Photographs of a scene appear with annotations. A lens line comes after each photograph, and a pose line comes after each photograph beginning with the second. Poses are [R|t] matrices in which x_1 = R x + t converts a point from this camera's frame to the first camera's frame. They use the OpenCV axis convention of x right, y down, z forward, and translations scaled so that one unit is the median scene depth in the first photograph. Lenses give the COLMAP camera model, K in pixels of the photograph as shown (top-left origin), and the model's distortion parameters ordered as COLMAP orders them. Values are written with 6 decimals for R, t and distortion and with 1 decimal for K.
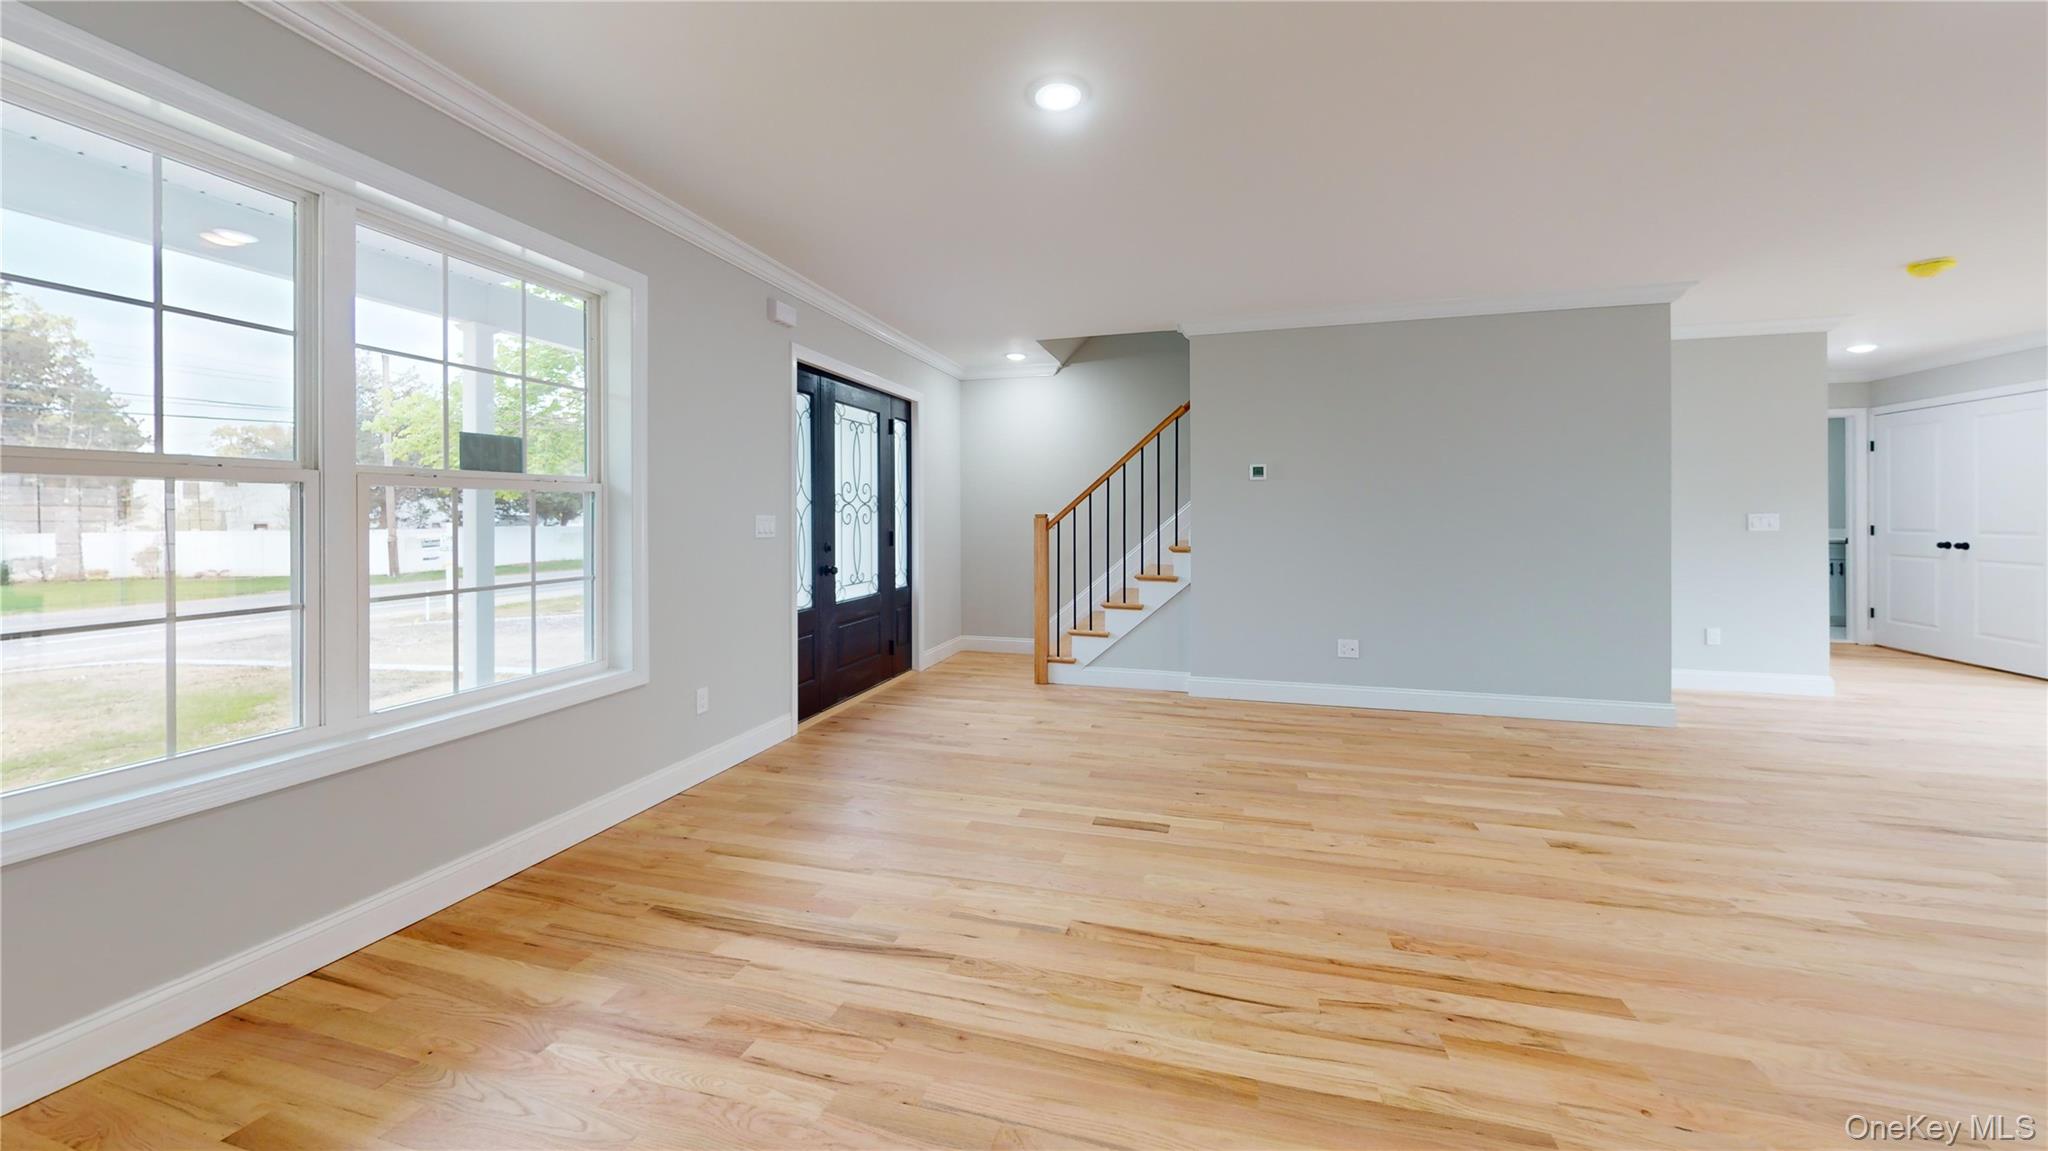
lens RADIAL K [[725.6, 0, 1011.8], [0, 725.6, 565.7], [0, 0, 1]] dist [0.010199, 0.000054]
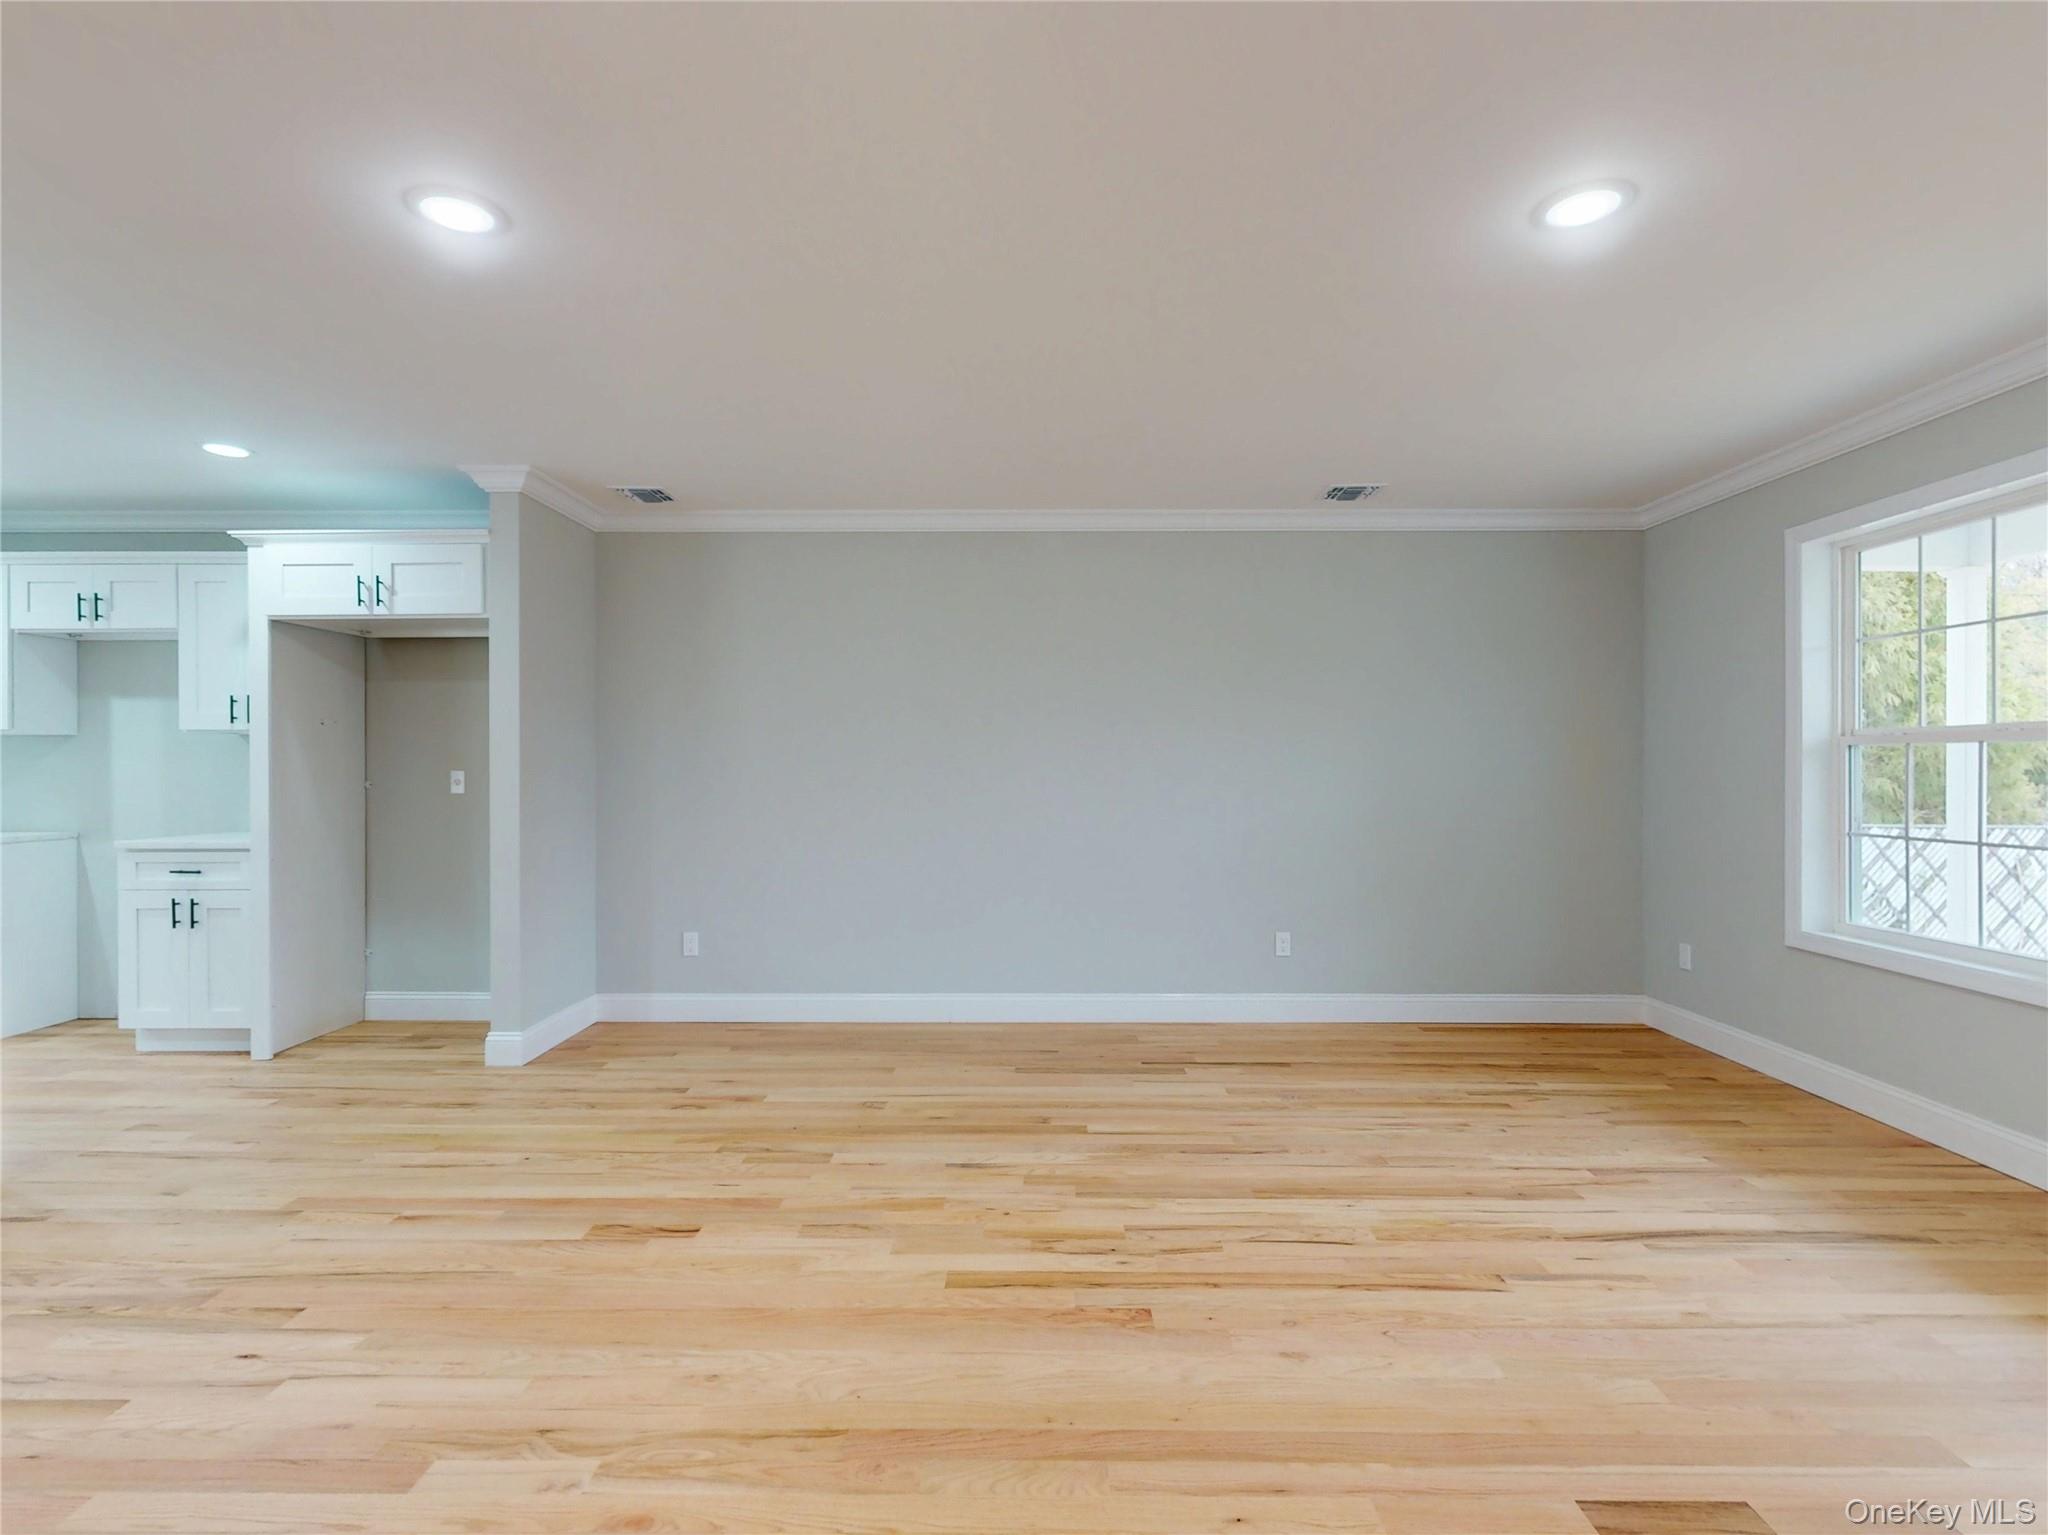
lens RADIAL K [[1021.7, 0, 1024.0], [0, 1021.7, 767.5], [0, 0, 1]] dist [0.038137, -0.013175]
pose [[-0.959574, 0.017050, -0.280939, 0.797998], [-0.003685, 0.997317, 0.073112, -0.151204], [0.281432, 0.071191, -0.956937, 1.659163]]
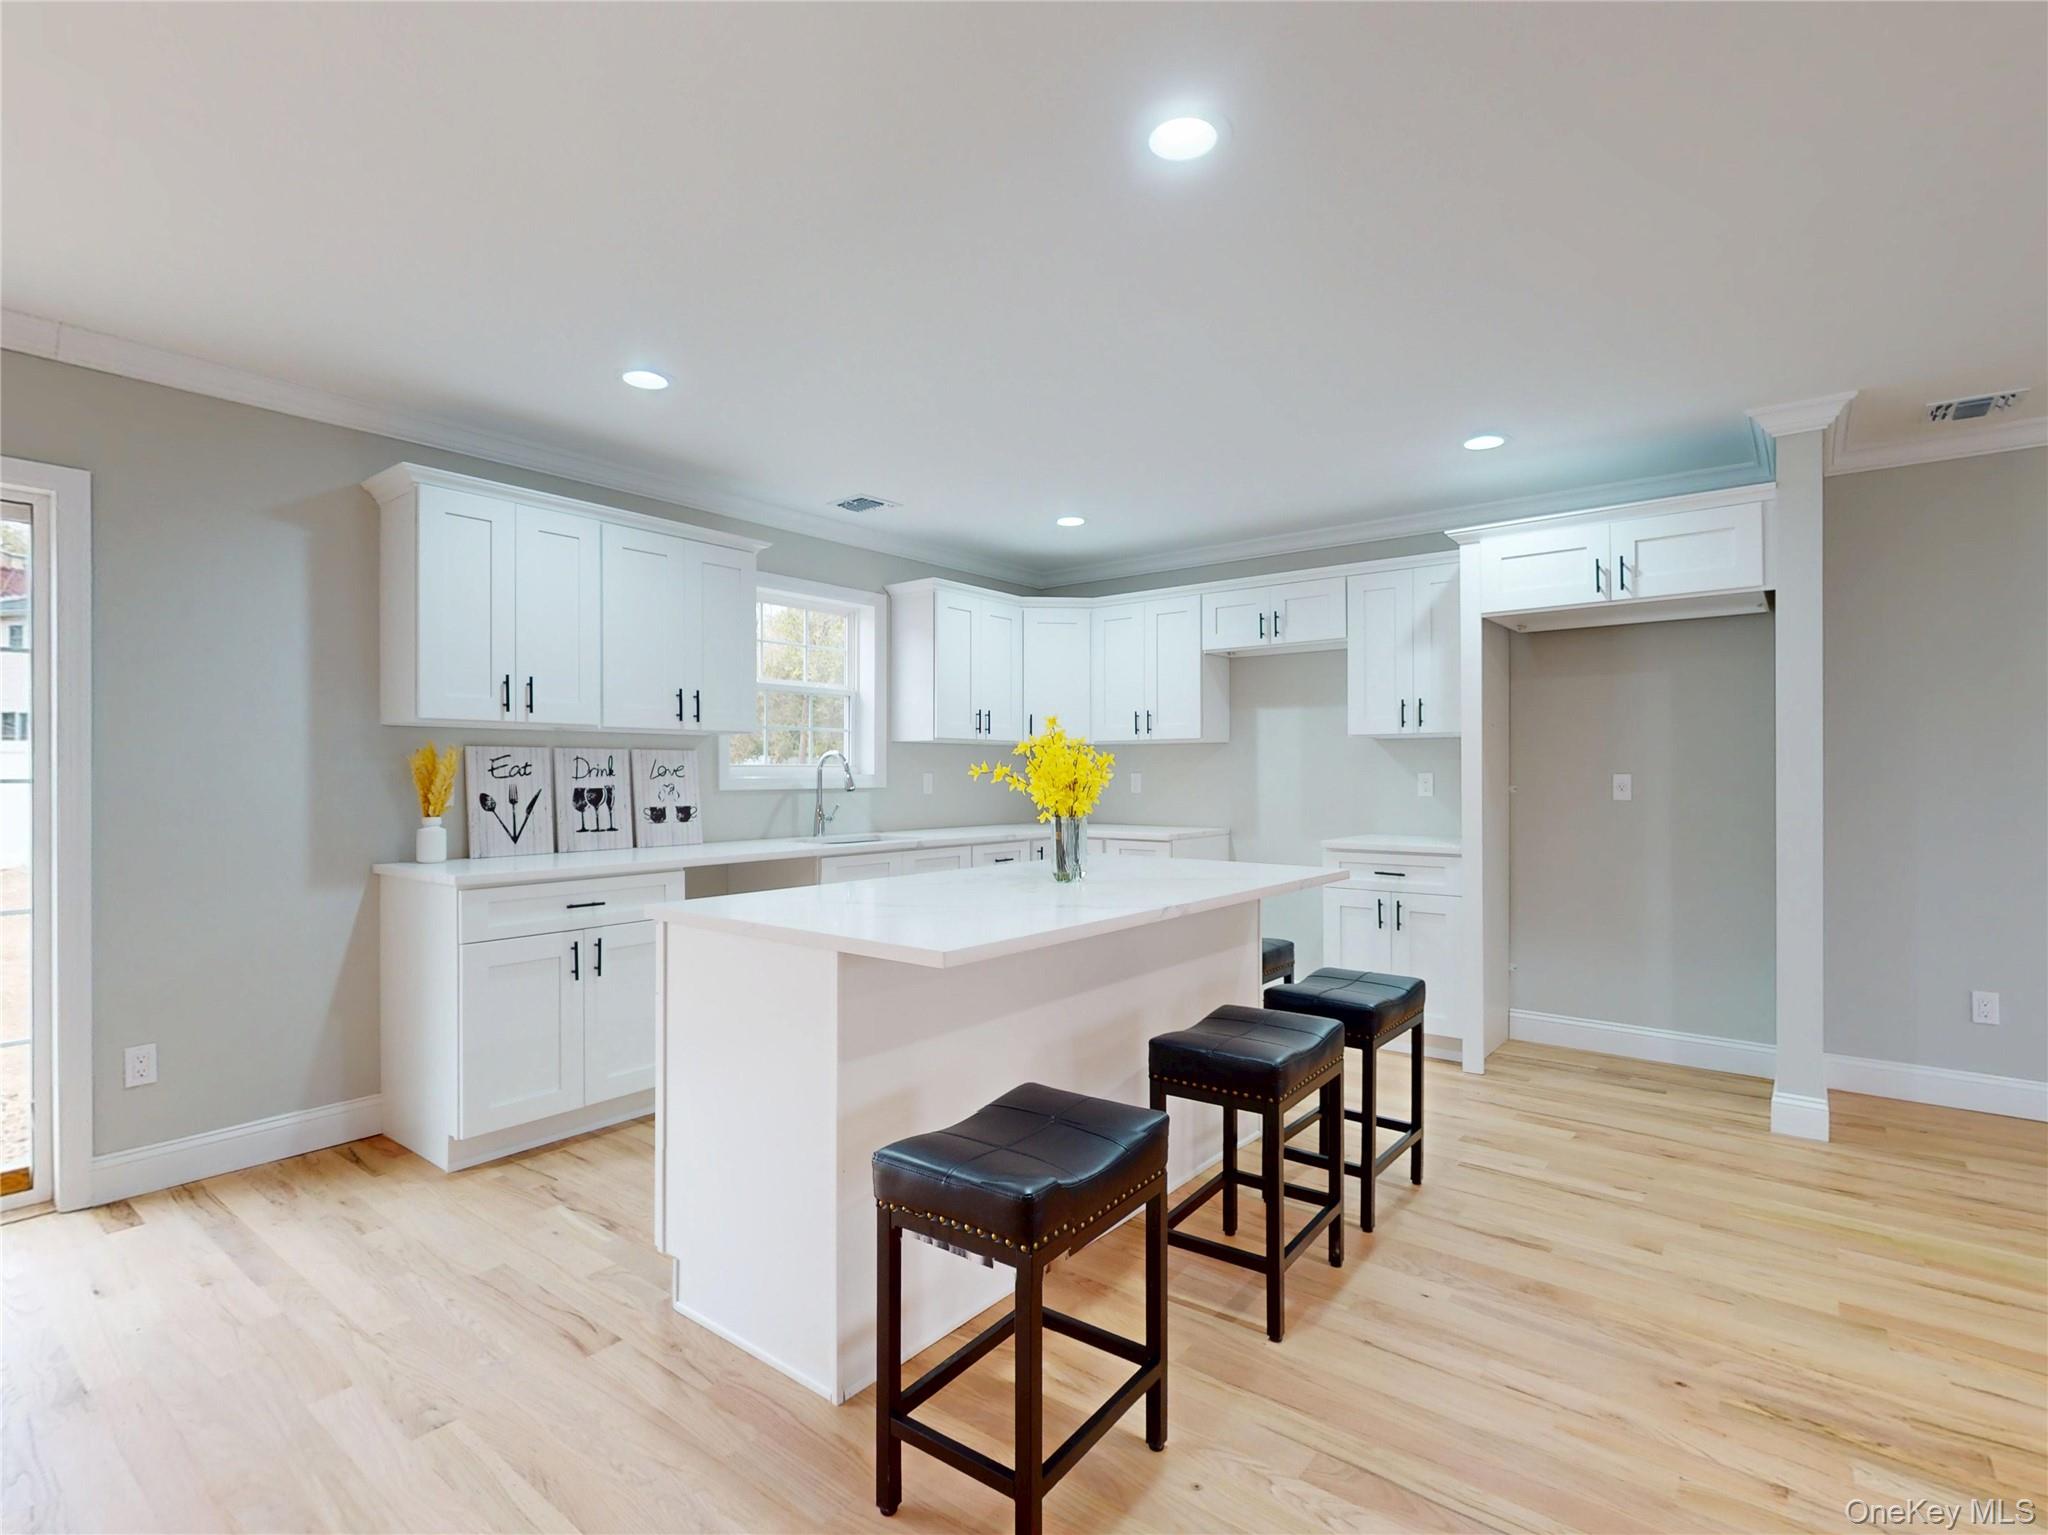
lens RADIAL K [[1013.2, 0, 1008.1], [0, 1013.2, 770.1], [0, 0, 1]] dist [-0.004213, -0.001310]
pose [[-0.932422, 0.018480, 0.360897, 1.673077], [0.043061, 0.997258, 0.060188, -0.152139], [-0.358796, 0.071661, -0.930661, 1.423111]]
